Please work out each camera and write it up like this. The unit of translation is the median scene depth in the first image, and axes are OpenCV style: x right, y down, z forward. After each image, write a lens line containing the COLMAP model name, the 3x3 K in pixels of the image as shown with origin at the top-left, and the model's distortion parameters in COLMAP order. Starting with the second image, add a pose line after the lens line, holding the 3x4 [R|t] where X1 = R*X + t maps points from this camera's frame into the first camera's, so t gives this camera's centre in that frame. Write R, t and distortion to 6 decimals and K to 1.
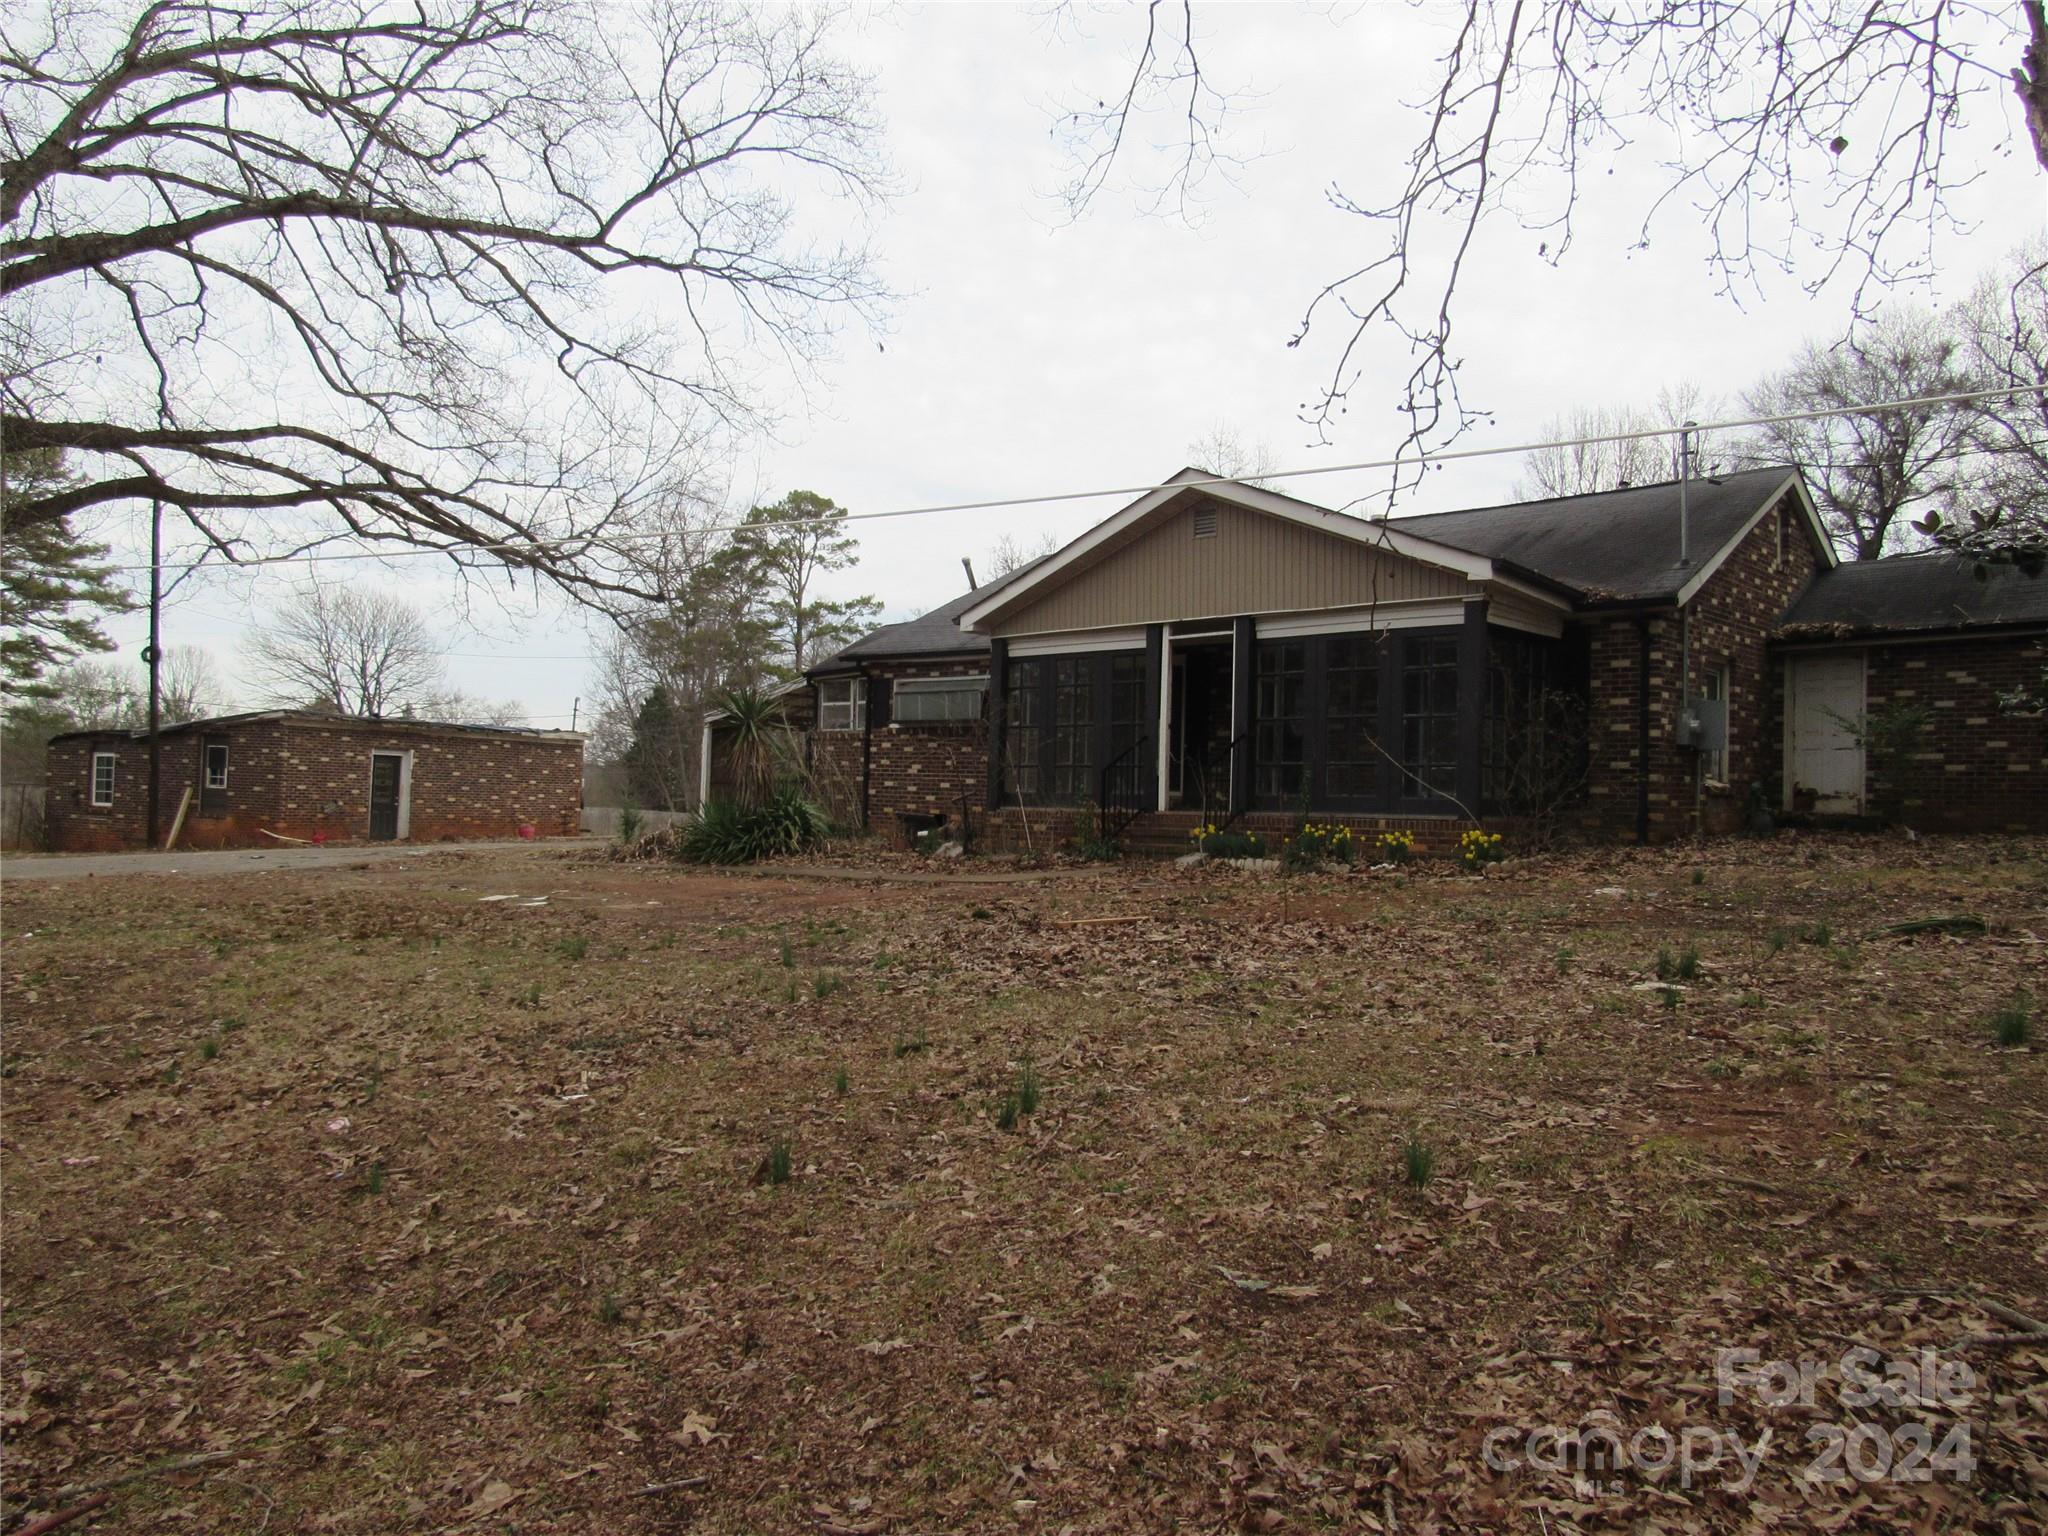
lens RADIAL K [[1458.5, 0, 1017.7], [0, 1458.5, 761.1], [0, 0, 1]] dist [-0.016572, -0.002631]
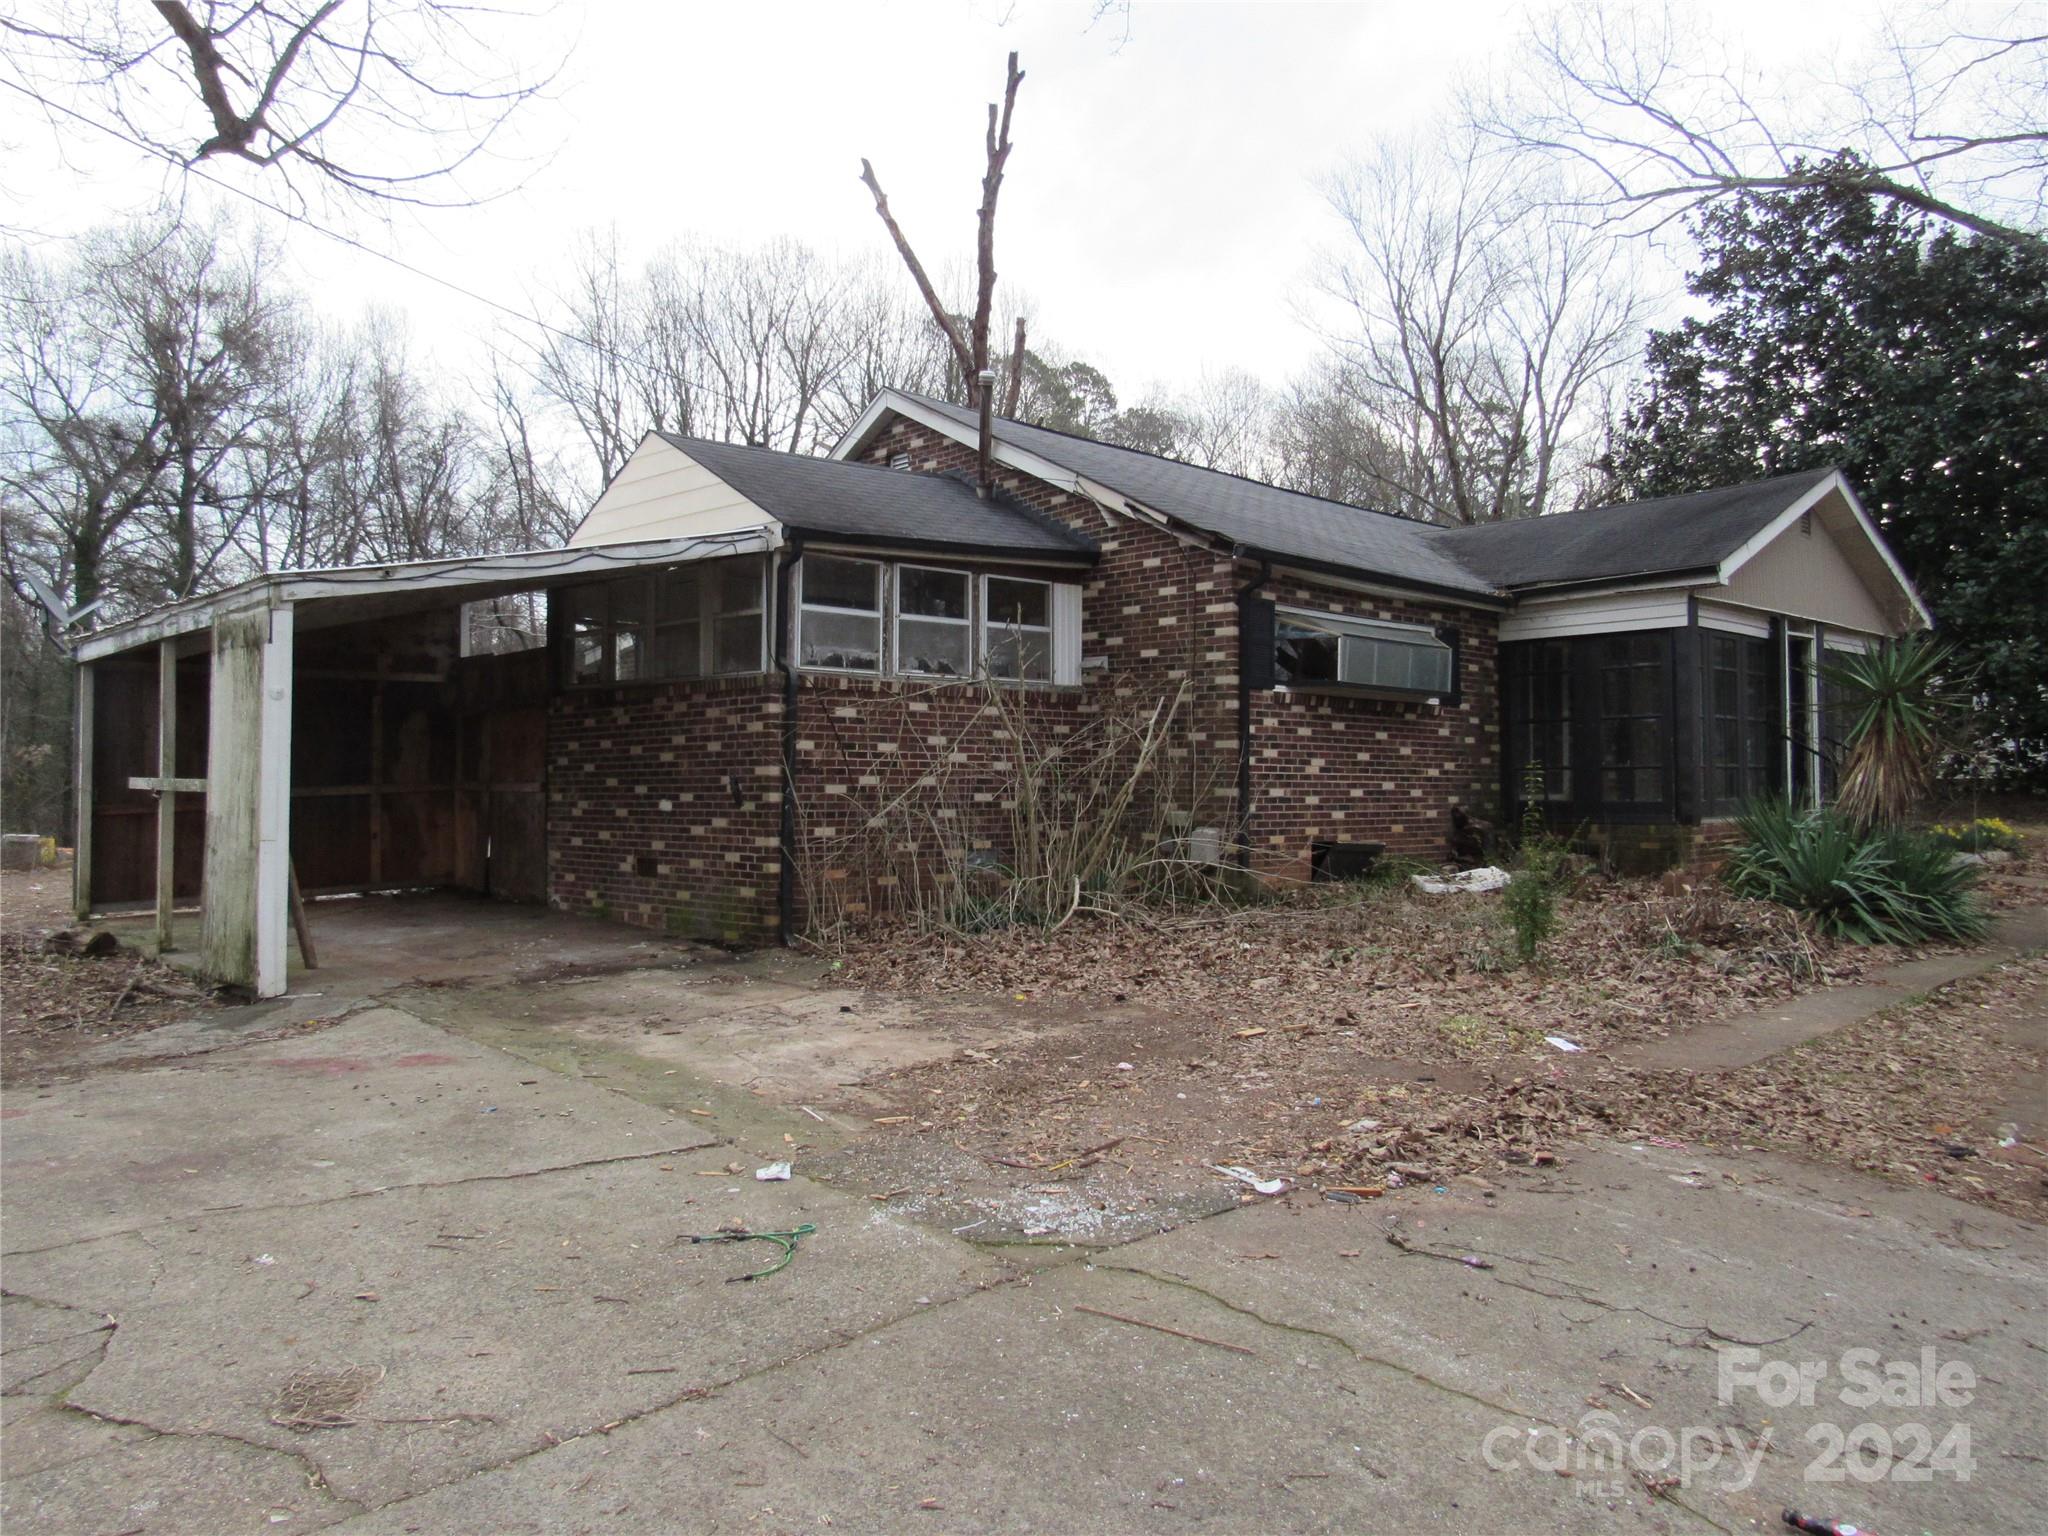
lens RADIAL K [[1458.5, 0, 1017.7], [0, 1458.5, 761.1], [0, 0, 1]] dist [-0.016572, -0.002631]
pose [[0.065066, -0.006406, 0.997860, -0.801225], [-0.017994, 0.999809, 0.007592, 0.001273], [-0.997719, -0.018449, 0.064938, 1.316617]]
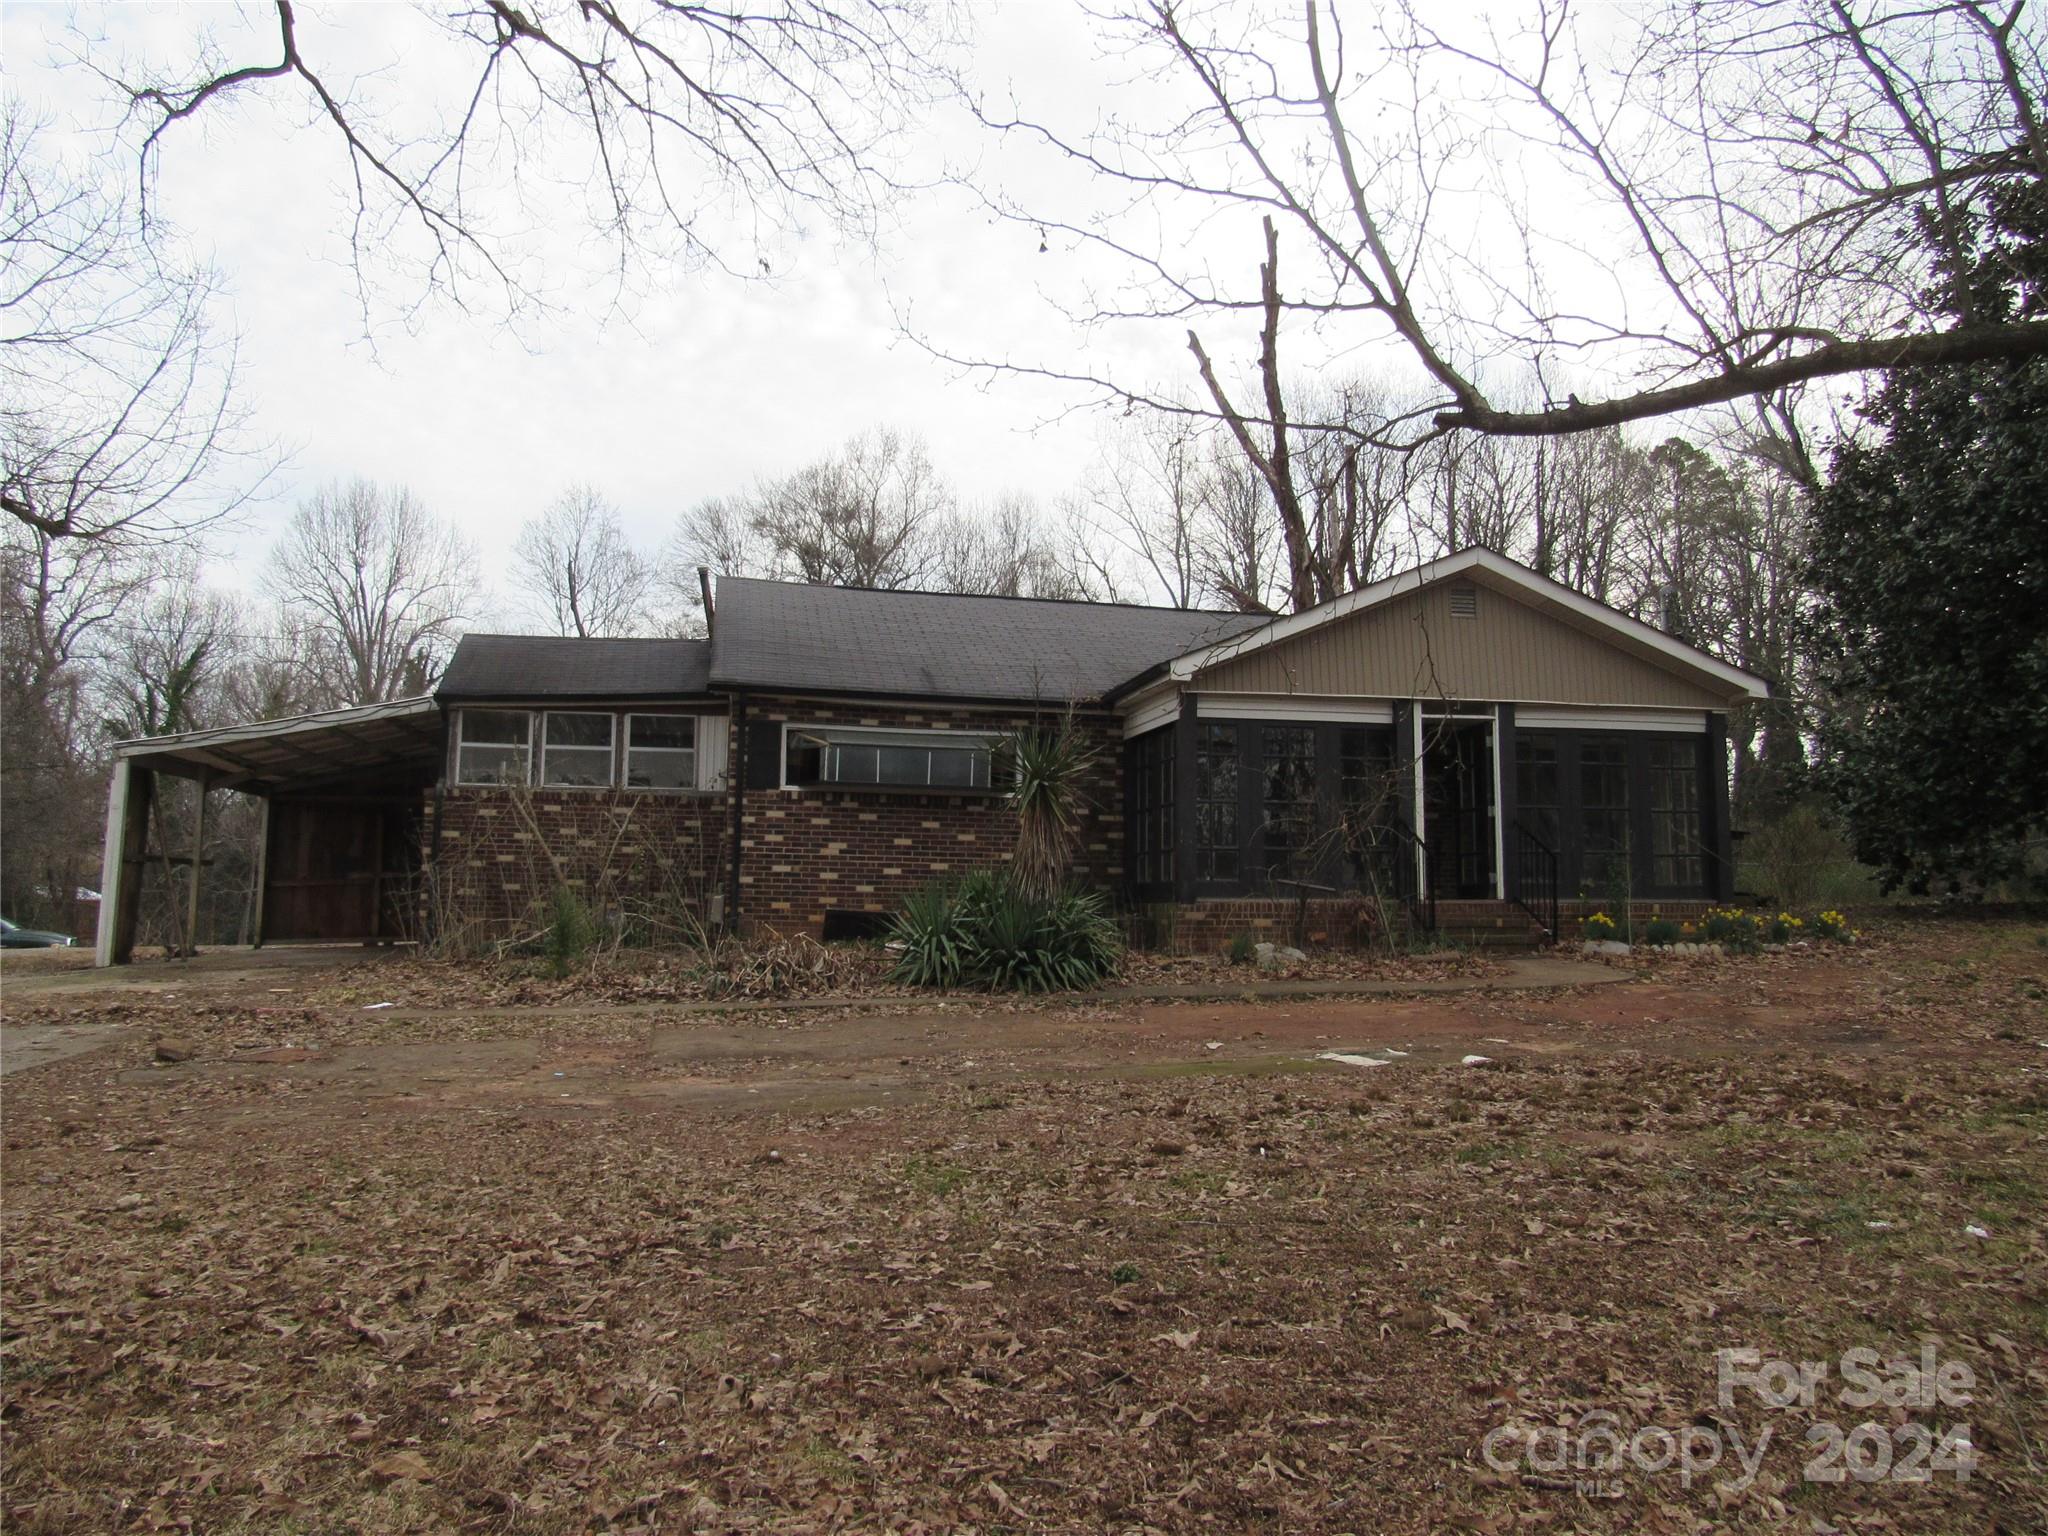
lens RADIAL K [[1471.8, 0, 1028.5], [0, 1471.8, 769.9], [0, 0, 1]] dist [-0.006751, -0.003919]
pose [[0.587968, 0.060970, 0.806583, -0.744121], [-0.015806, 0.997831, -0.063905, 0.014039], [-0.808730, 0.024825, 0.587656, 0.592873]]
